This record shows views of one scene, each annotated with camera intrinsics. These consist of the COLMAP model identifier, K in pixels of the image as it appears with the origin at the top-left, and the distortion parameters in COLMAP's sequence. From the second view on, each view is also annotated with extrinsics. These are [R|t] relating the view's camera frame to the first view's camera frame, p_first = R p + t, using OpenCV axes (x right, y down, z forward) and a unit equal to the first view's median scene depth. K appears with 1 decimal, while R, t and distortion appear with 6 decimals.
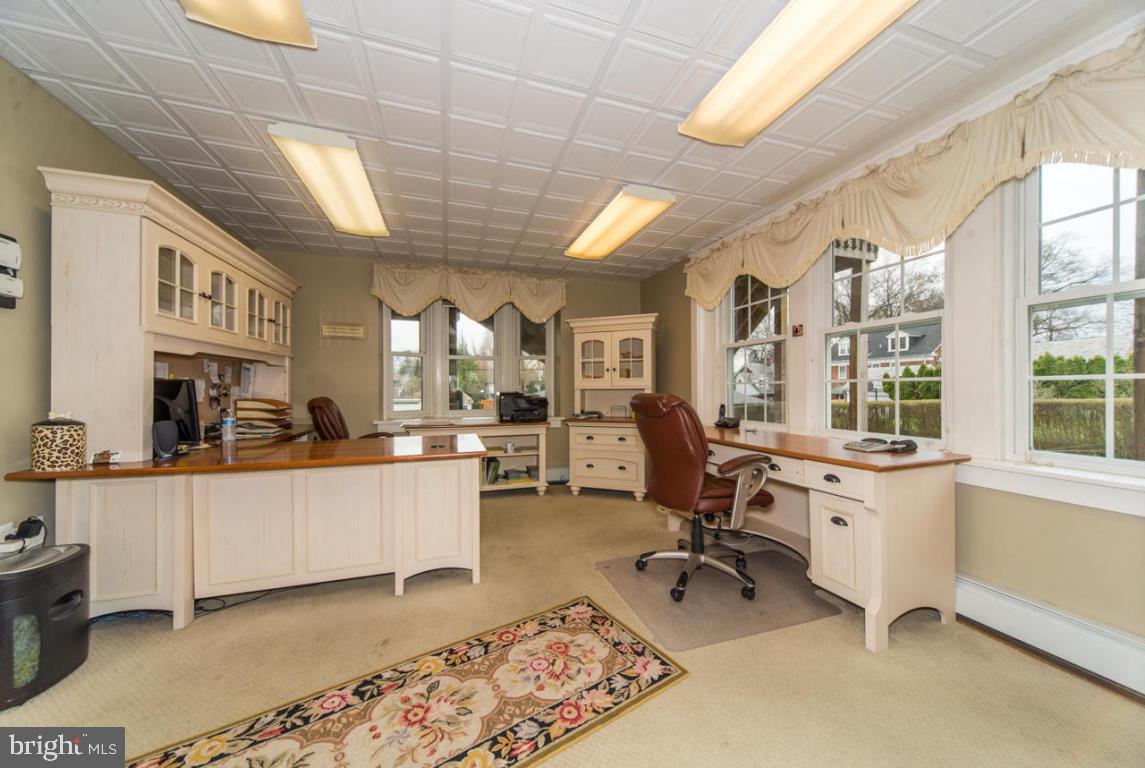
lens RADIAL K [[395.6, 0, 576.9], [0, 395.6, 385.4], [0, 0, 1]] dist [0.007502, -0.001053]
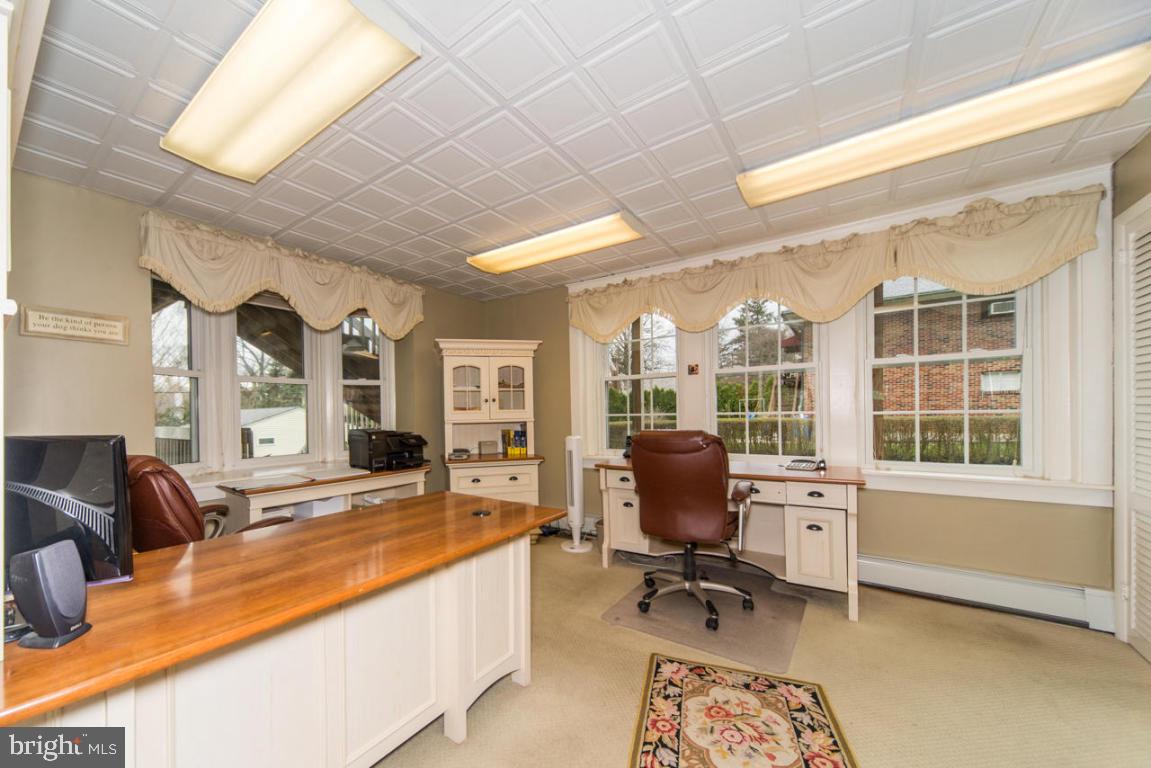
lens RADIAL K [[430.2, 0, 514.0], [0, 430.2, 414.8], [0, 0, 1]] dist [-0.003594, 0.000014]
pose [[0.834766, -0.011645, 0.550482, -0.647366], [0.006962, 0.999920, 0.010595, -0.028711], [-0.550561, -0.005012, 0.834780, 0.285849]]
